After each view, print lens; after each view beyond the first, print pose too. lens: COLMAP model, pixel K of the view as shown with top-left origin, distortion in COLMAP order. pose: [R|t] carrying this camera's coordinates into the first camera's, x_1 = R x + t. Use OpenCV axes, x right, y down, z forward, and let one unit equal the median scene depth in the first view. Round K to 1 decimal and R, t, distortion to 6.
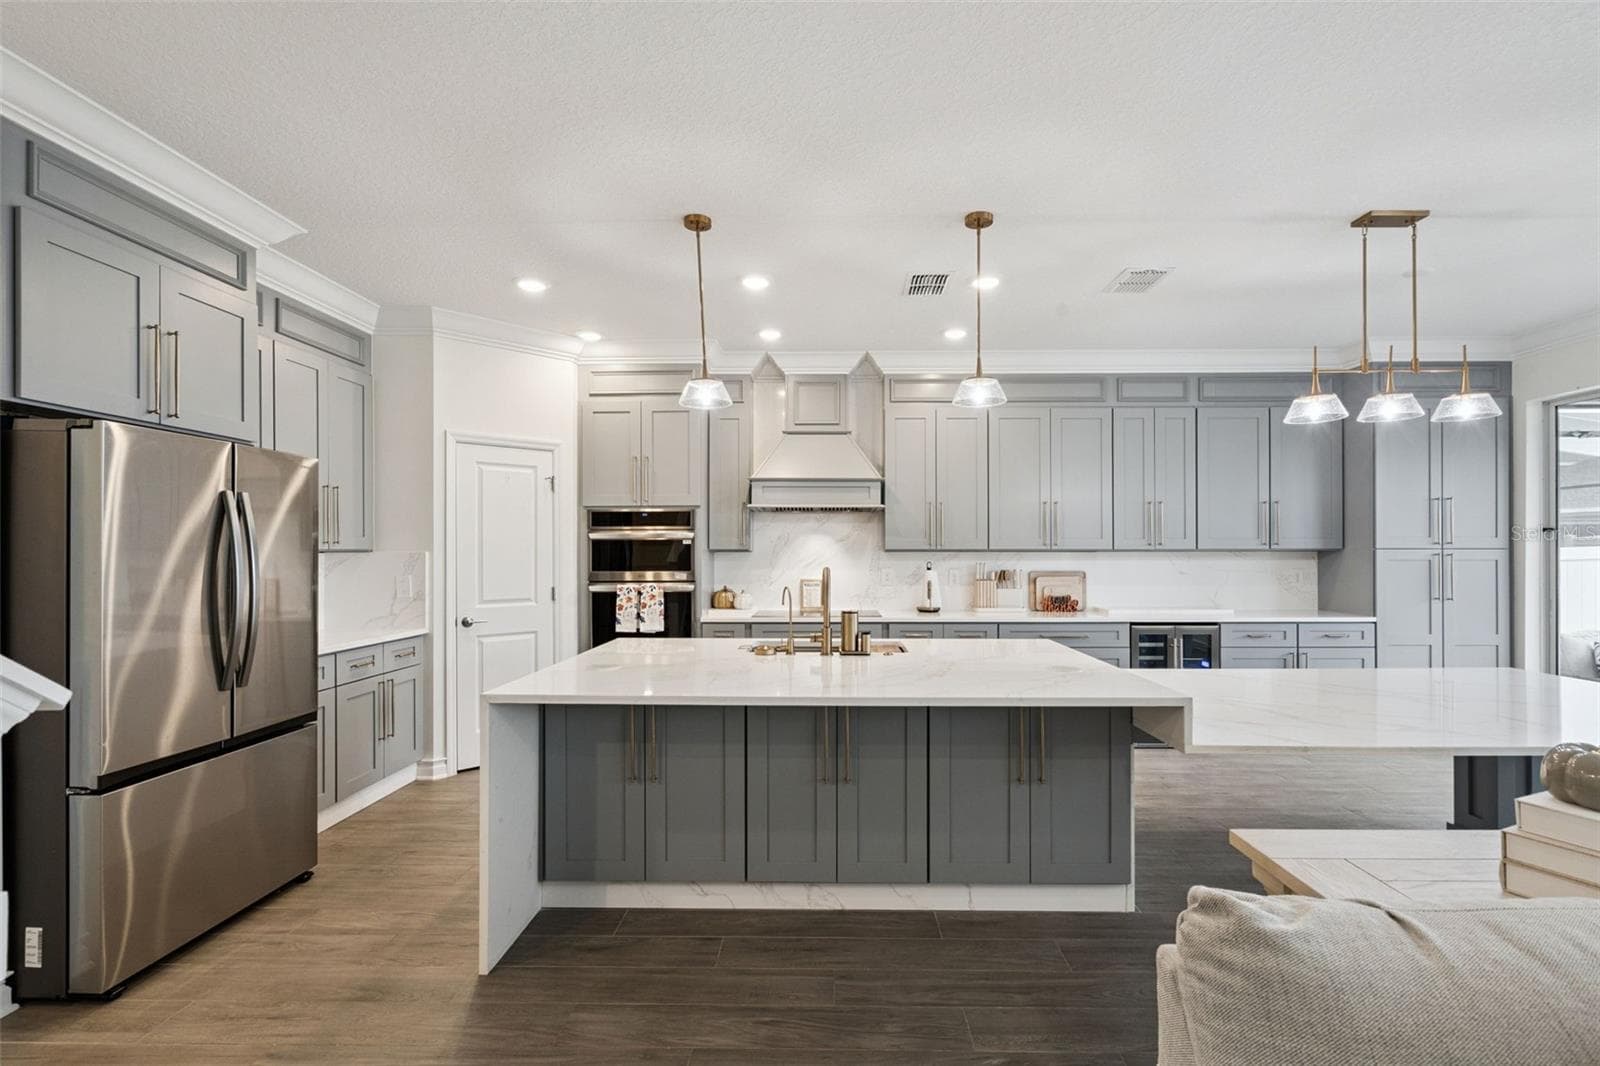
lens RADIAL K [[730.0, 0, 821.2], [0, 730.0, 545.1], [0, 0, 1]] dist [-0.009337, 0.000613]
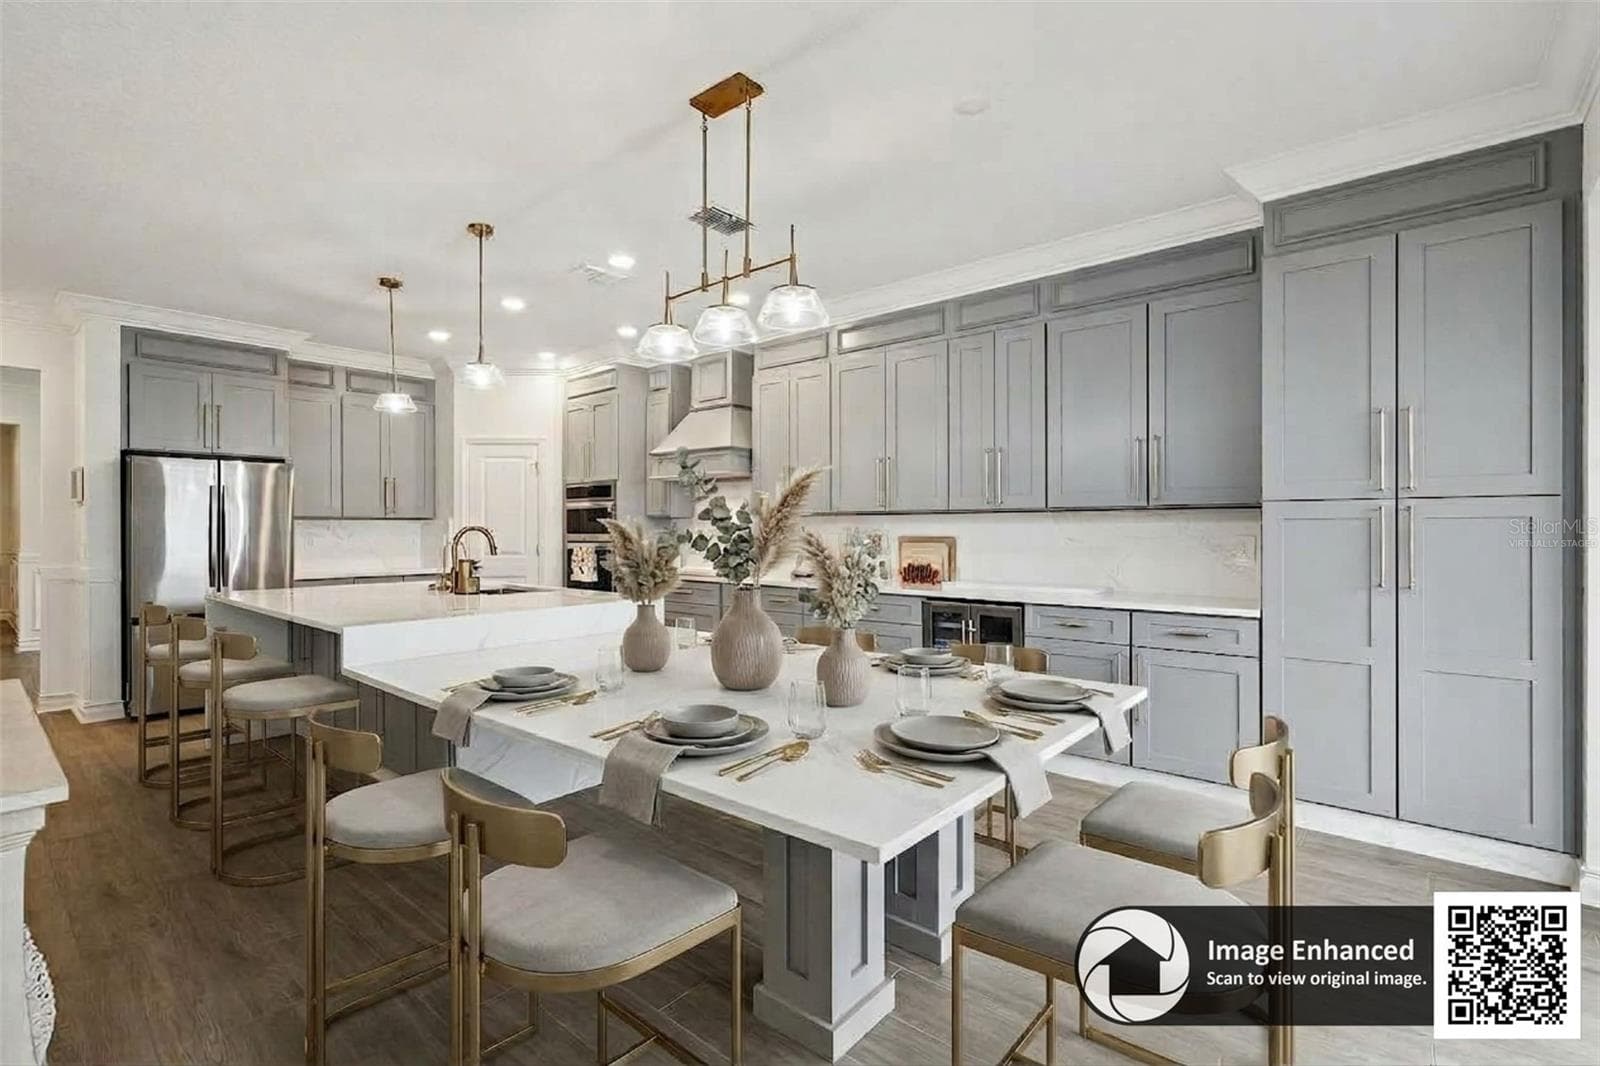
lens RADIAL K [[730.0, 0, 802.1], [0, 730.0, 530.4], [0, 0, 1]] dist [-0.009337, 0.000613]
pose [[0.769872, 0.000566, -0.638198, 0.847308], [0.007174, 0.999929, 0.009540, 0.020771], [0.638158, -0.011923, 0.769813, 0.259853]]
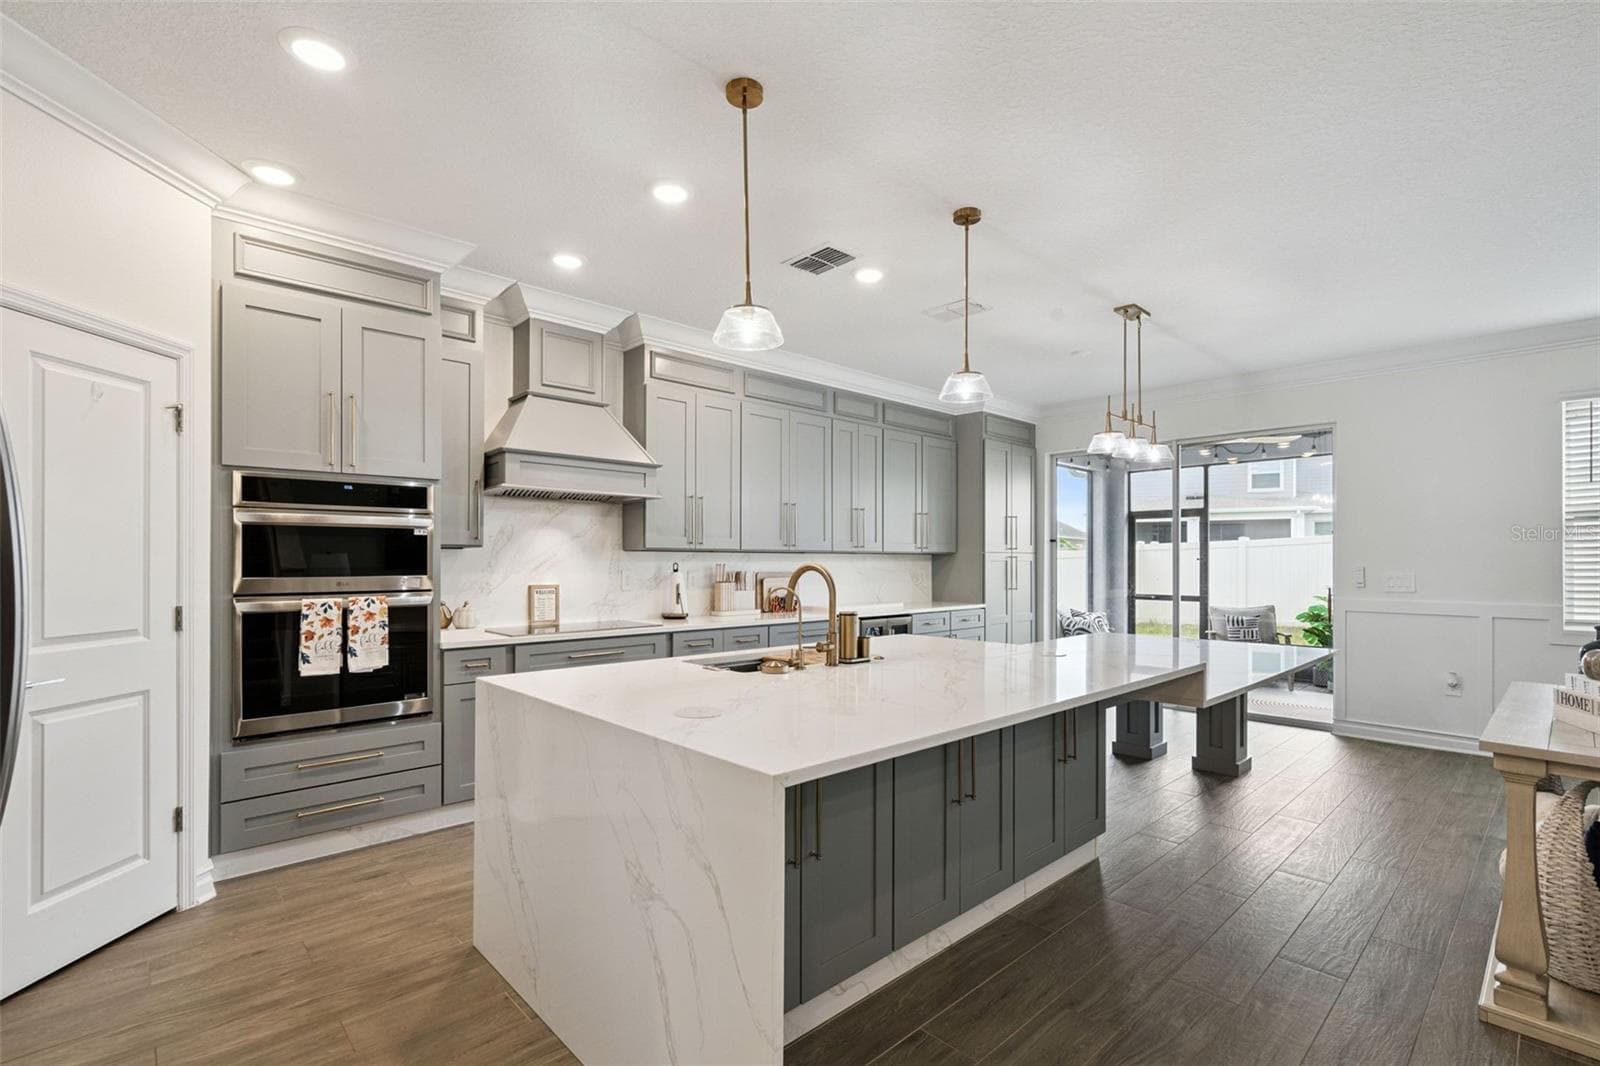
lens RADIAL K [[730.0, 0, 804.2], [0, 730.0, 557.9], [0, 0, 1]] dist [-0.009337, 0.000613]
pose [[0.717591, 0.005112, 0.696446, -0.396648], [-0.008710, 0.999961, 0.001635, 0.015299], [-0.696411, -0.007239, 0.717607, 0.270400]]
